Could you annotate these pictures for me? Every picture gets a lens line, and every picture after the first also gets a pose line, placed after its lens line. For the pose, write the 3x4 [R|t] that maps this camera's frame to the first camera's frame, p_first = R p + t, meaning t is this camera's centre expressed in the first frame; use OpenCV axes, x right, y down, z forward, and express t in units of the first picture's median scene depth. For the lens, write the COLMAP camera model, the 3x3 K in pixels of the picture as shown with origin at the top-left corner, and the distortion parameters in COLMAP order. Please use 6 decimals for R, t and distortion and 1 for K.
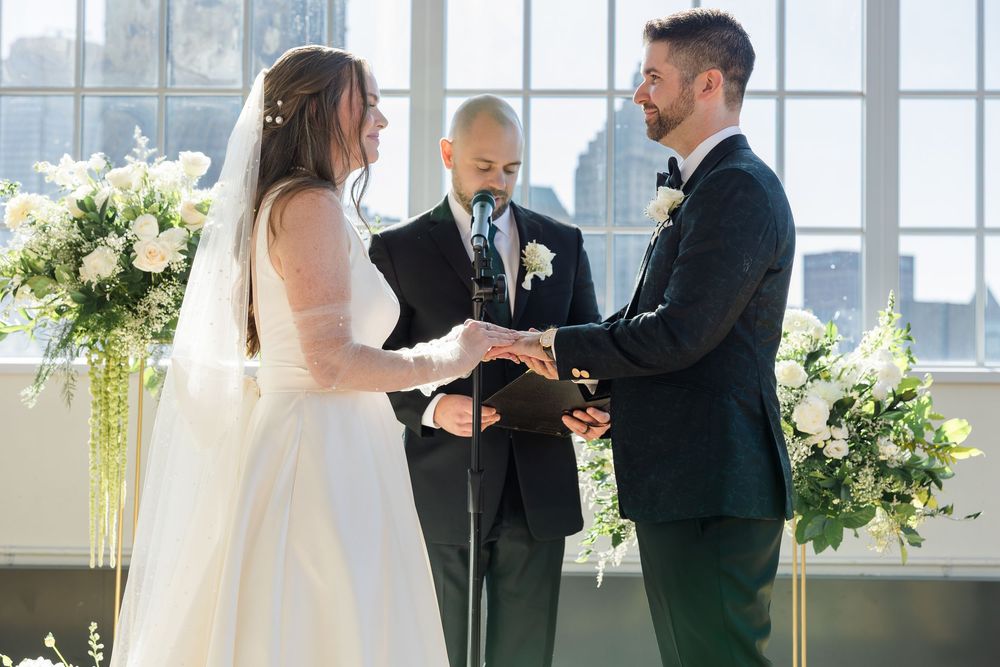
lens RADIAL K [[1944.8, 0, 456.2], [0, 1944.8, 333.9], [0, 0, 1]] dist [0.015767, 0.151935]
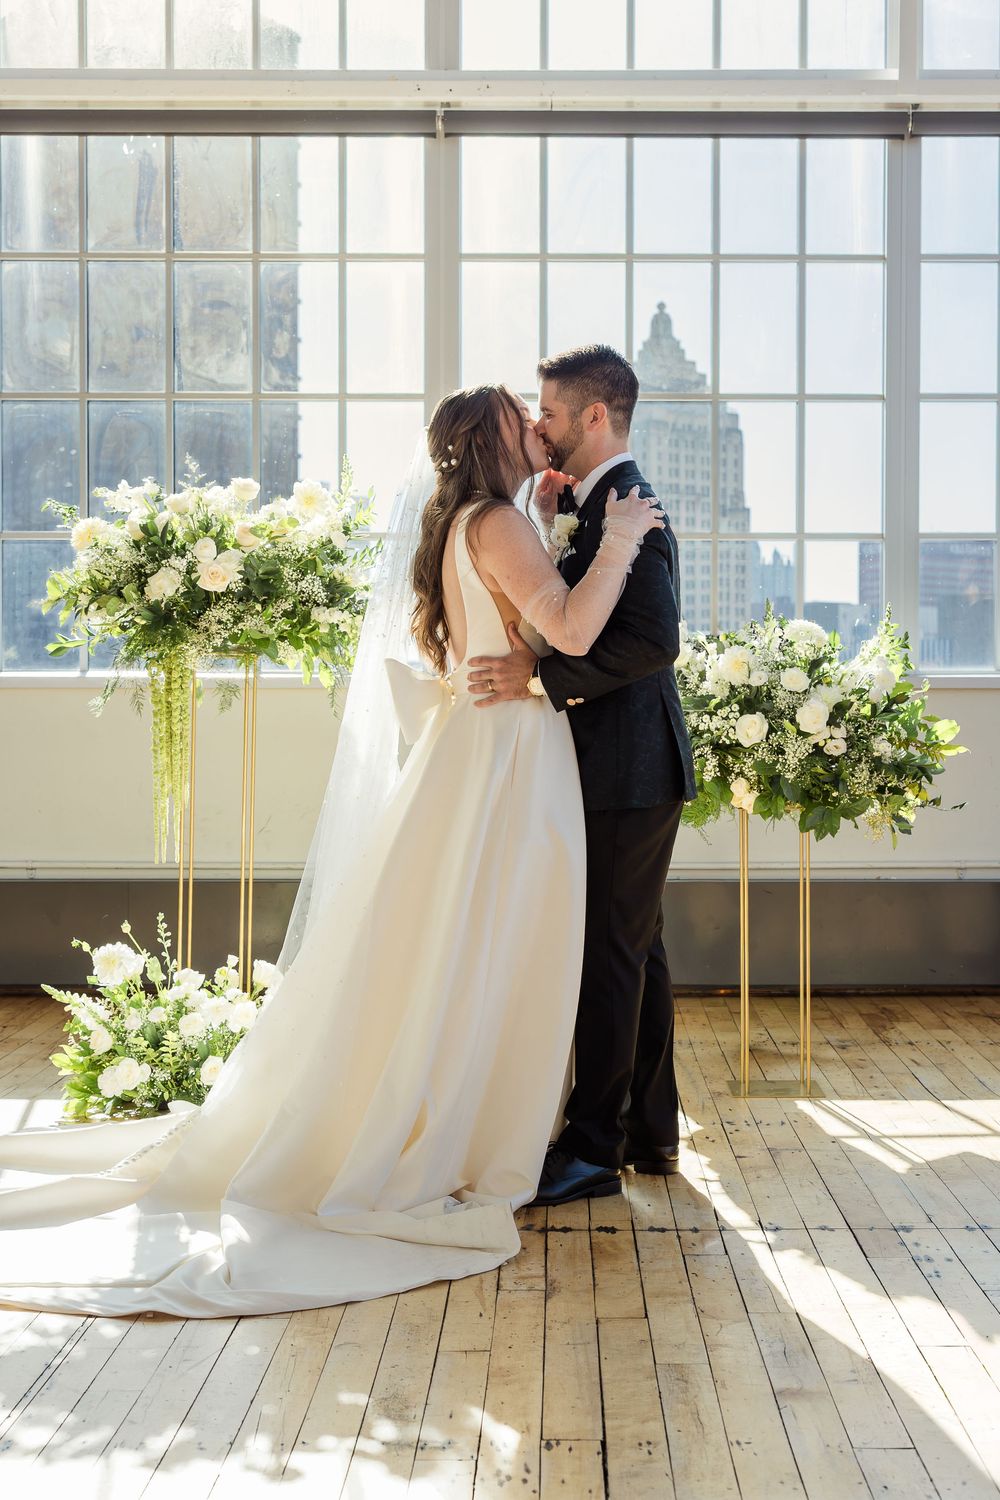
lens RADIAL K [[2917.2, 0, 504.3], [0, 2917.2, 810.4], [0, 0, 1]] dist [0.015767, 0.151935]
pose [[0.999218, -0.009939, 0.038280, -0.055982], [0.007611, 0.998139, 0.060507, -0.006709], [-0.038811, -0.060168, 0.997433, -0.638921]]
